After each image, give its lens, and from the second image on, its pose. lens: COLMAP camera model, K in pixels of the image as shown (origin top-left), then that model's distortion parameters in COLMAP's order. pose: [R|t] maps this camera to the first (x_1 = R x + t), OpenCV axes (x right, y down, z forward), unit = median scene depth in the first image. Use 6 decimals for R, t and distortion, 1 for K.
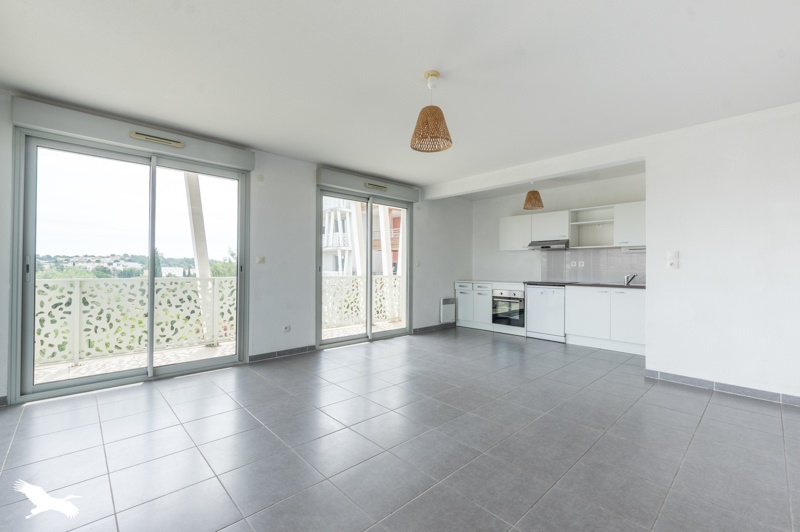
lens RADIAL K [[353.2, 0, 399.0], [0, 353.2, 266.7], [0, 0, 1]] dist [0.000089, -0.000044]
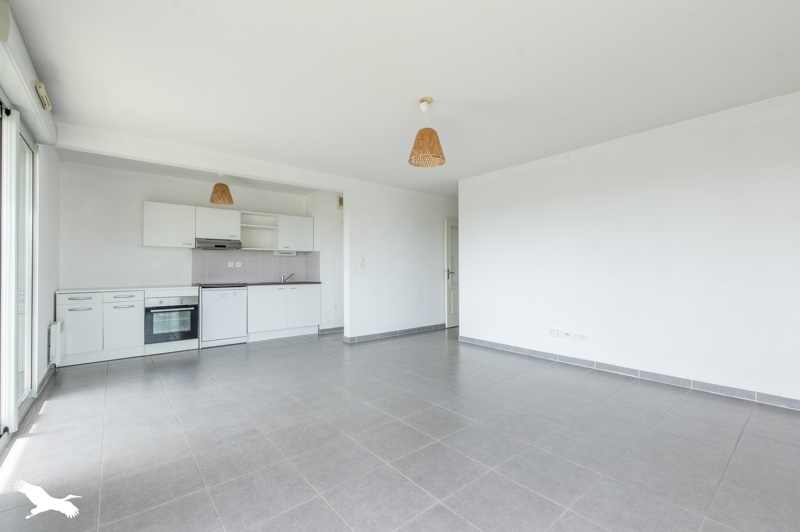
lens RADIAL K [[353.2, 0, 399.0], [0, 353.2, 266.7], [0, 0, 1]] dist [0.000089, -0.000044]
pose [[0.008860, 0.000943, 0.999960, -0.524136], [-0.001432, 0.999999, -0.000931, -0.001226], [-0.999960, -0.001424, 0.008861, 0.536046]]
